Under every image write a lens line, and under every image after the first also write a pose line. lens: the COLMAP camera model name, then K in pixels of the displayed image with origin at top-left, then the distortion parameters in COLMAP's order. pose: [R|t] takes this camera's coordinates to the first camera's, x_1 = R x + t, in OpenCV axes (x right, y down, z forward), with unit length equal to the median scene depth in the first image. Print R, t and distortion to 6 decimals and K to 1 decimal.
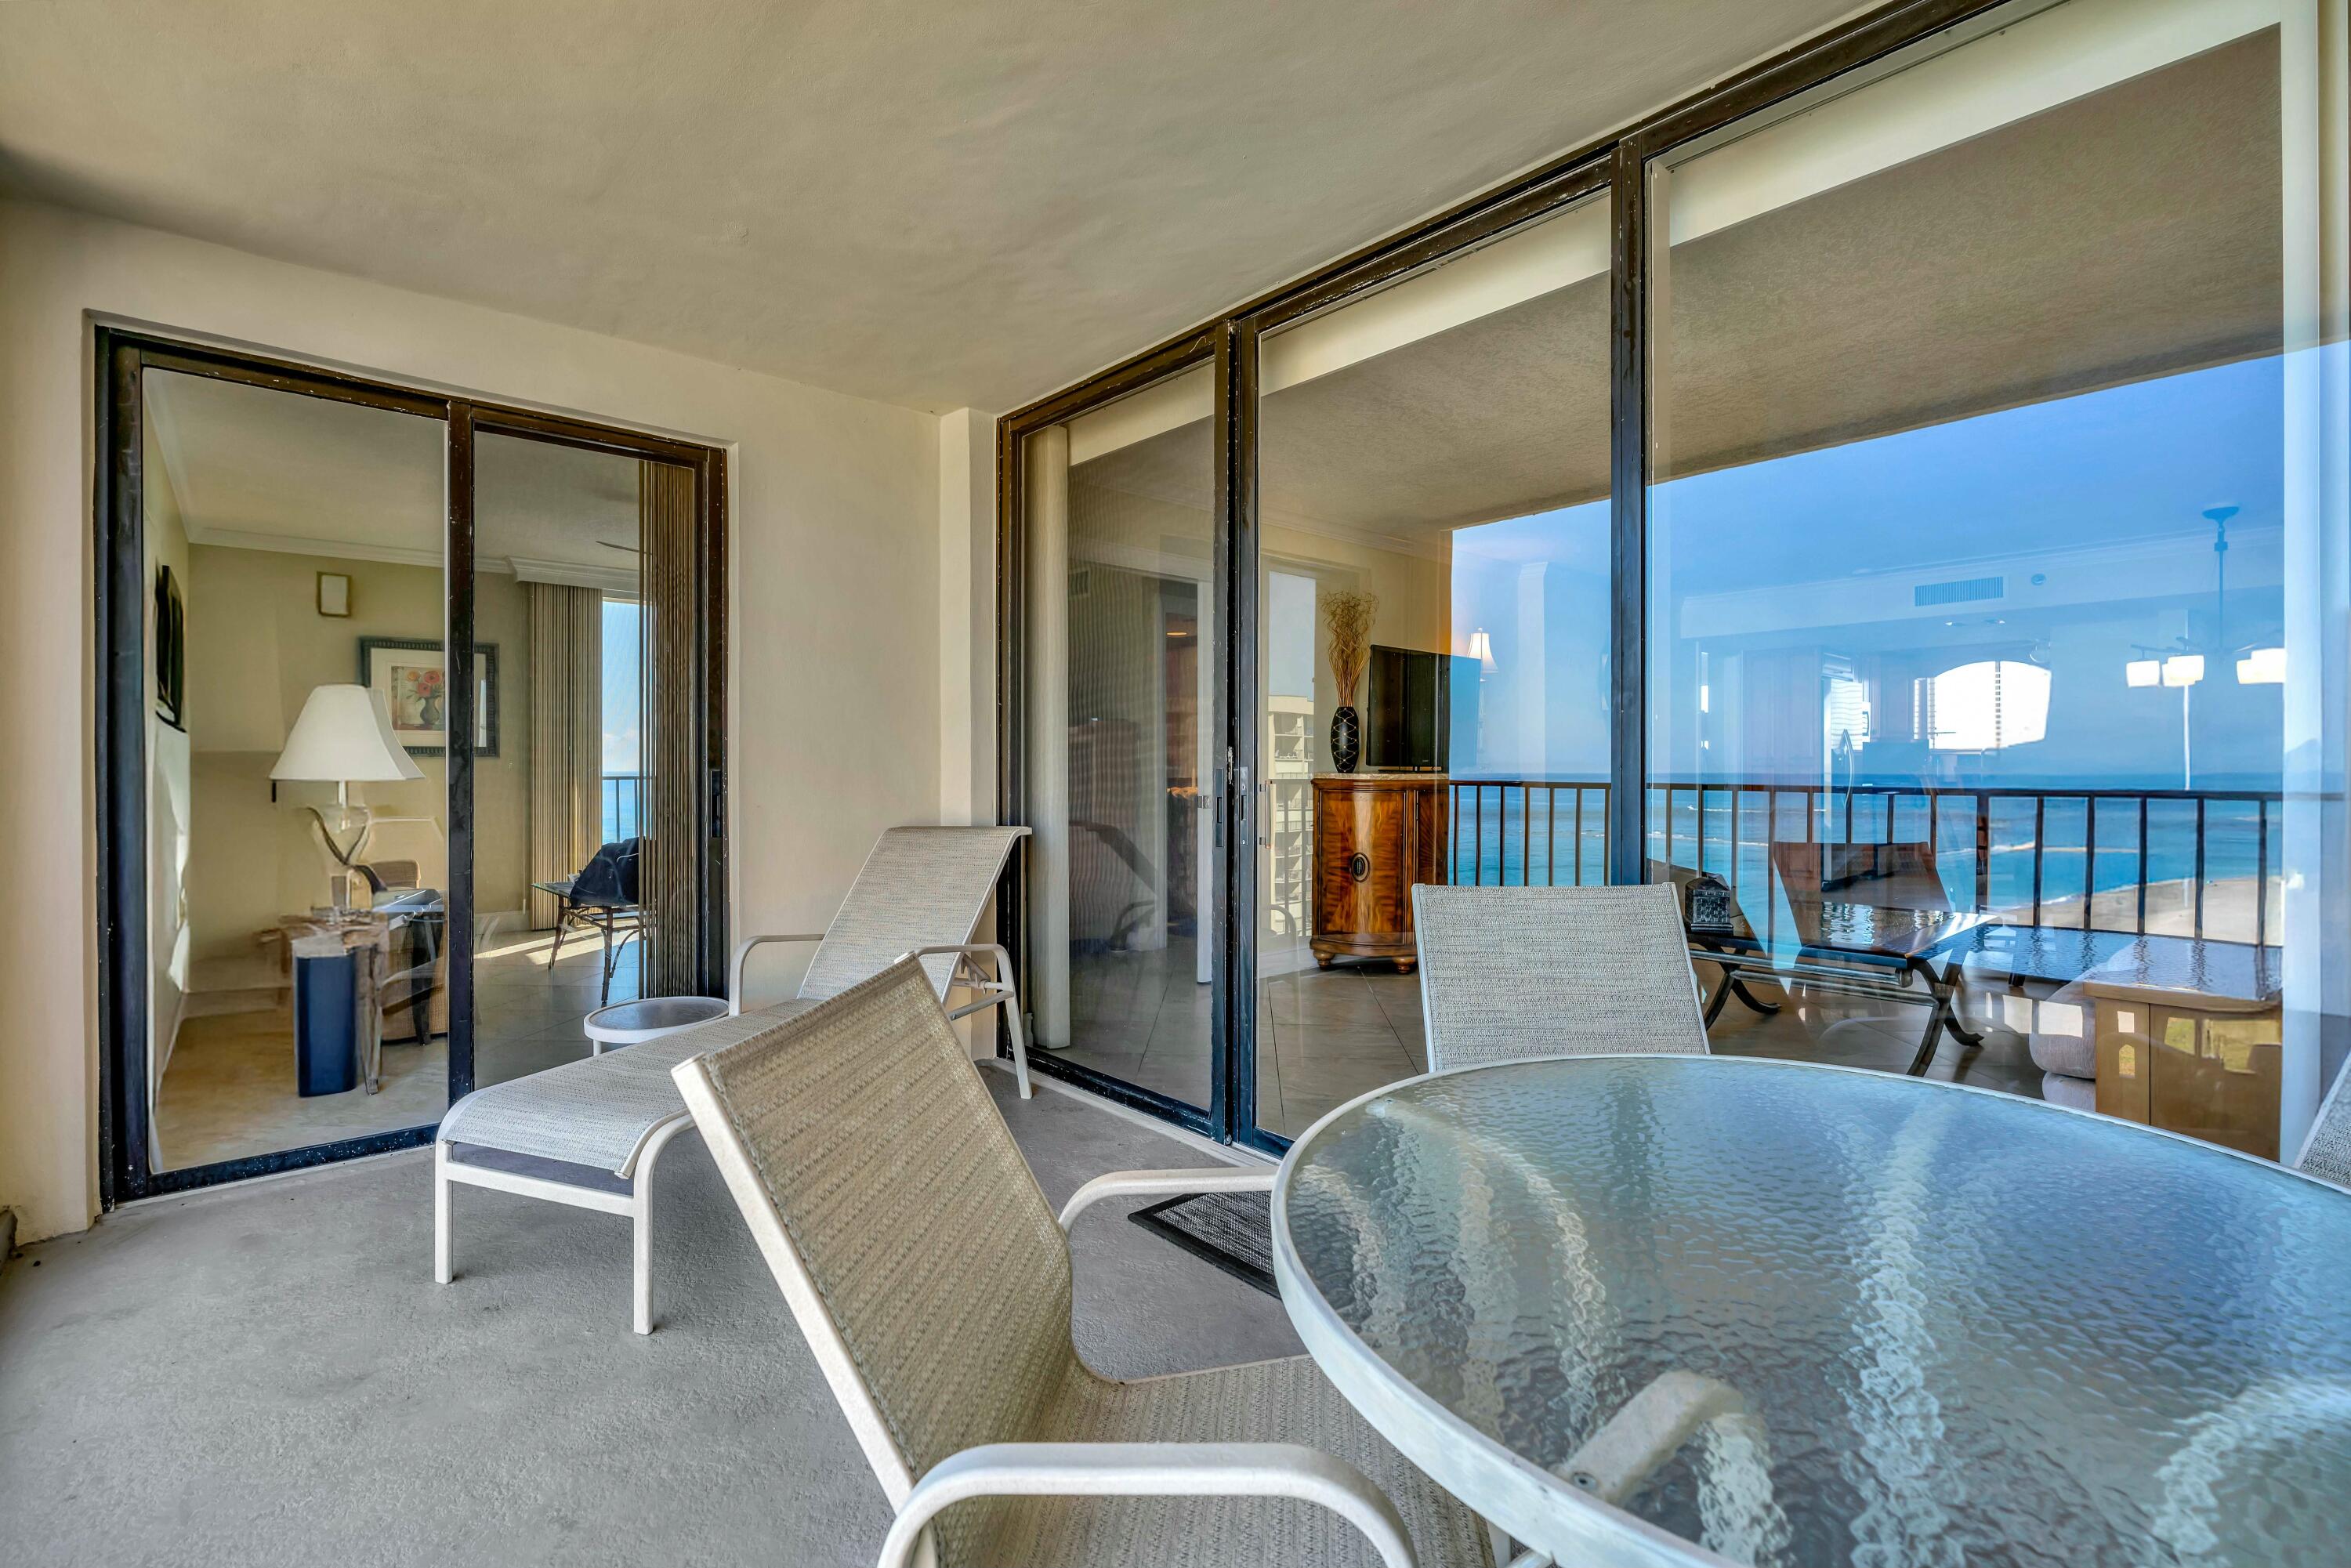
lens RADIAL K [[1079.9, 0, 1169.8], [0, 1079.9, 772.9], [0, 0, 1]] dist [-0.011084, 0.004927]
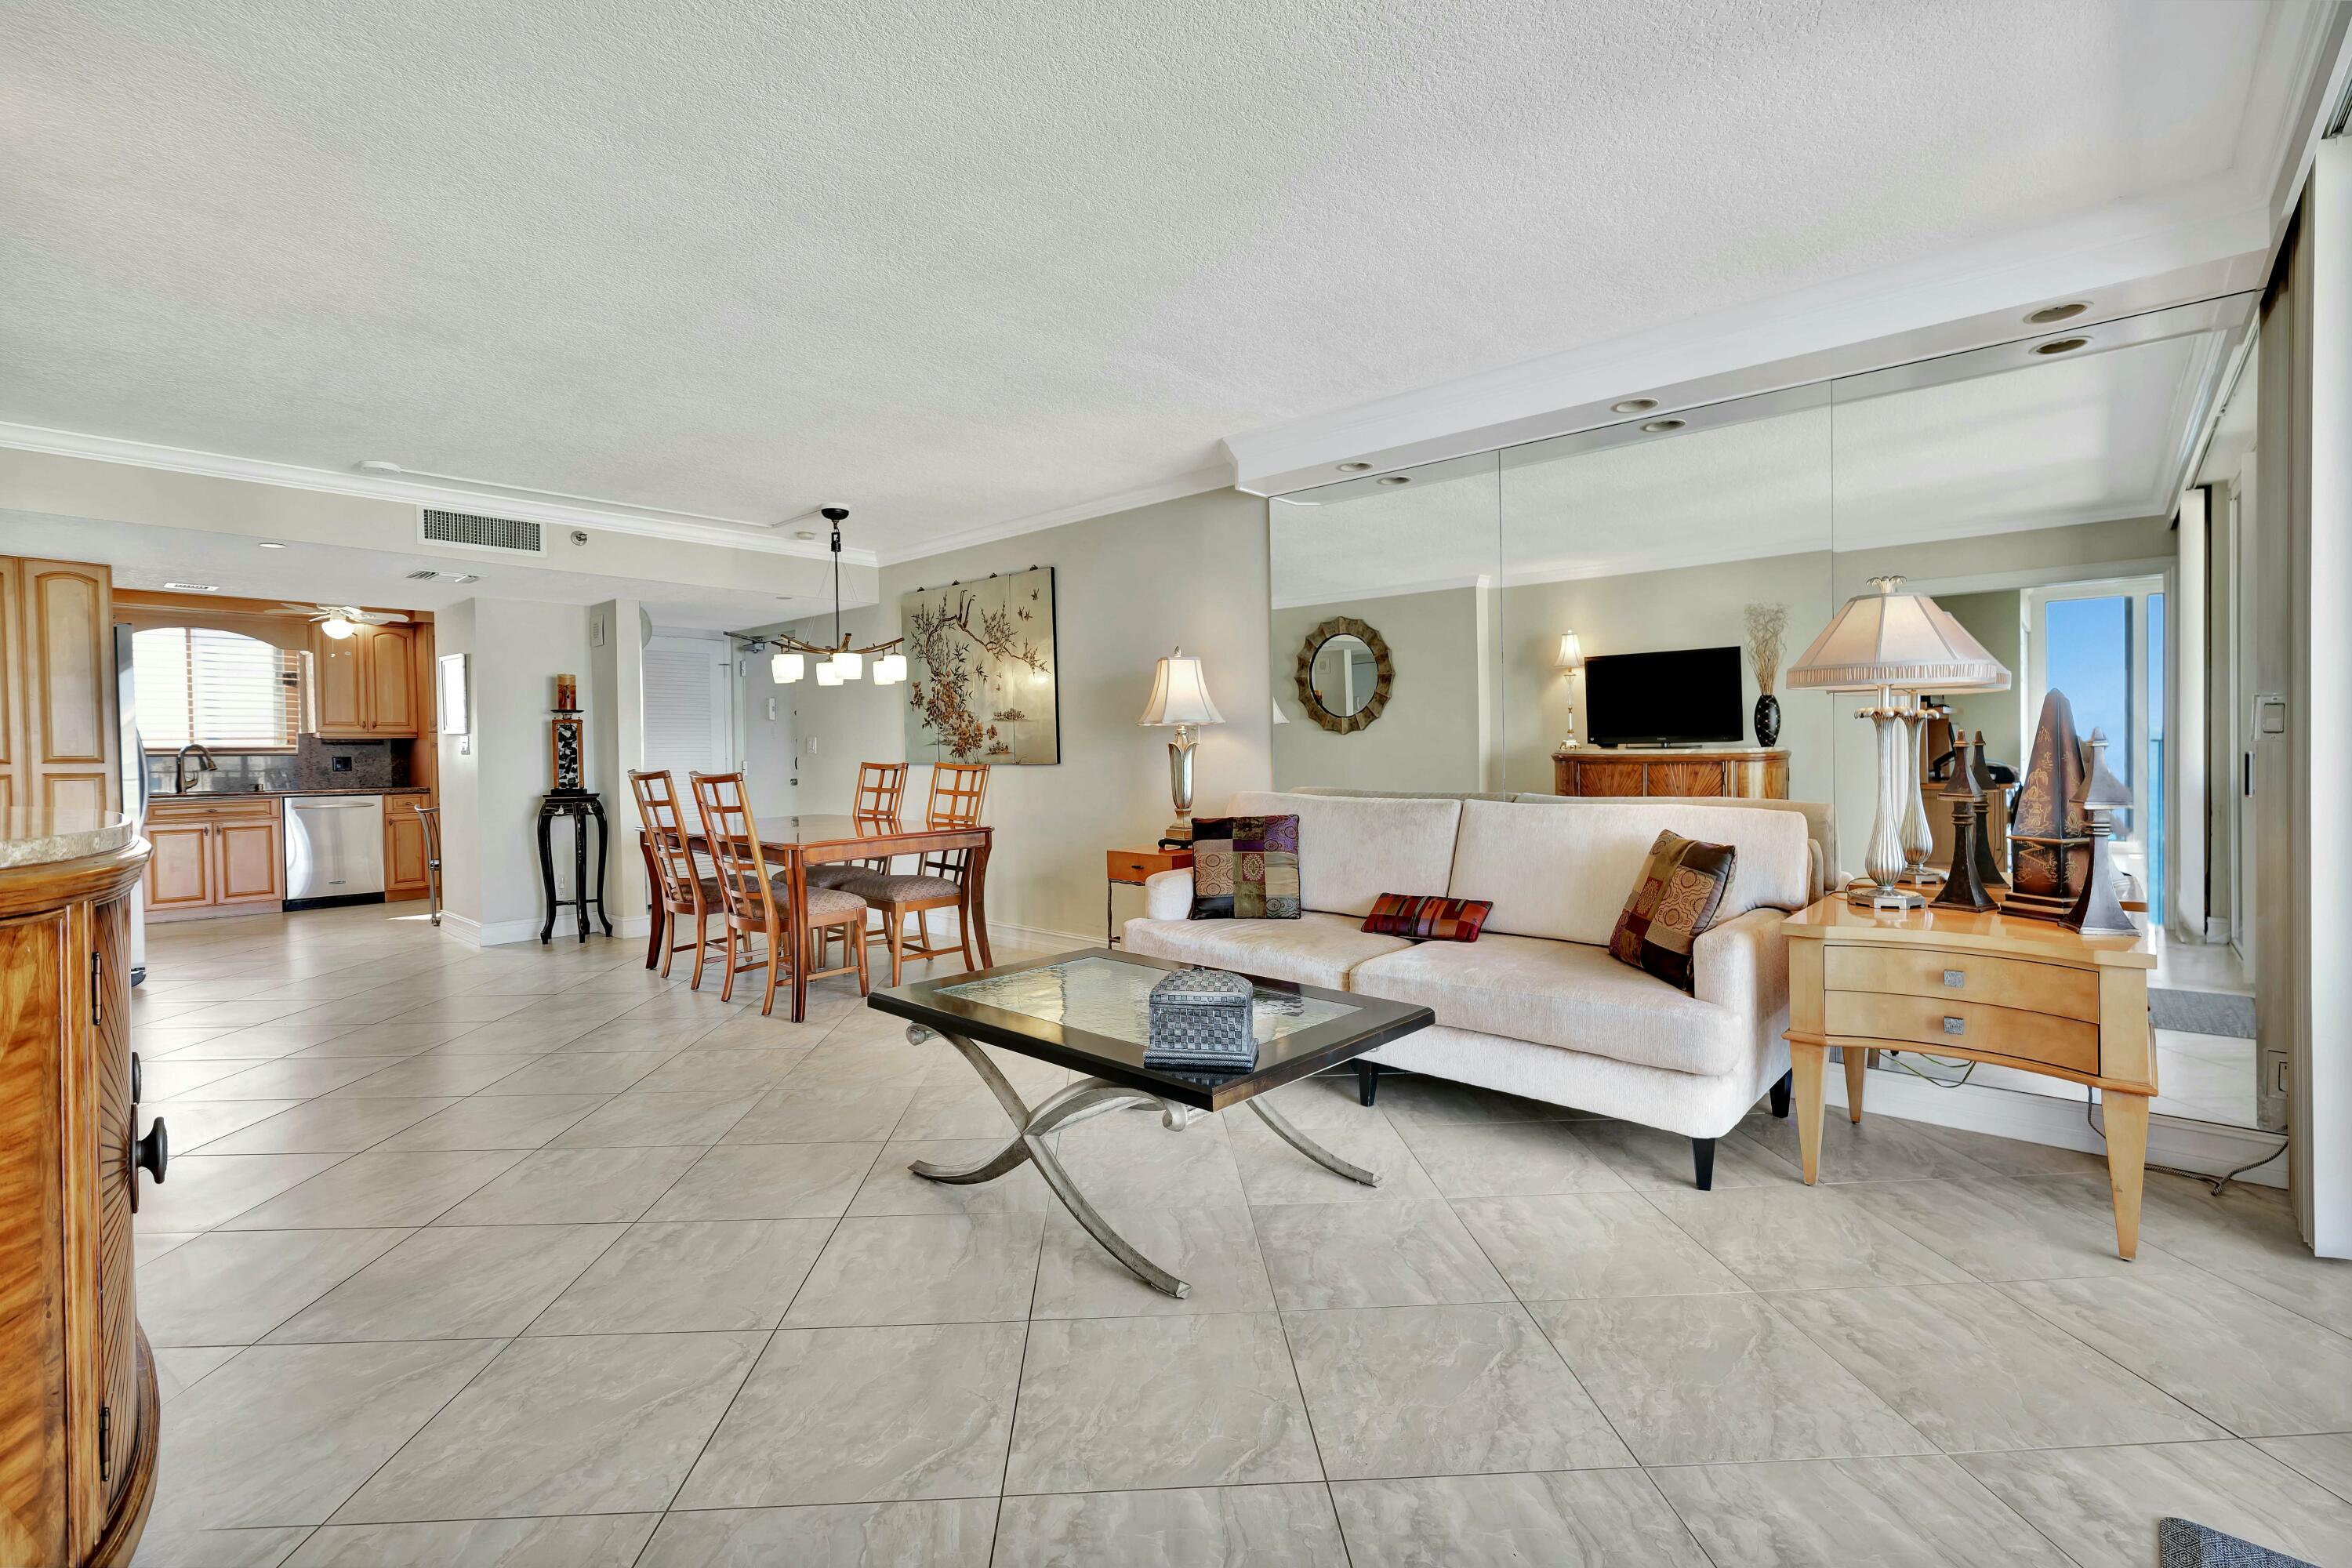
lens RADIAL K [[1045.5, 0, 1179.7], [0, 1045.5, 775.6], [0, 0, 1]] dist [-0.013726, 0.006027]
pose [[-0.107056, -0.019576, 0.994060, -0.026565], [0.016869, 0.999626, 0.021502, -0.012358], [-0.994110, 0.019071, -0.106686, 0.783017]]
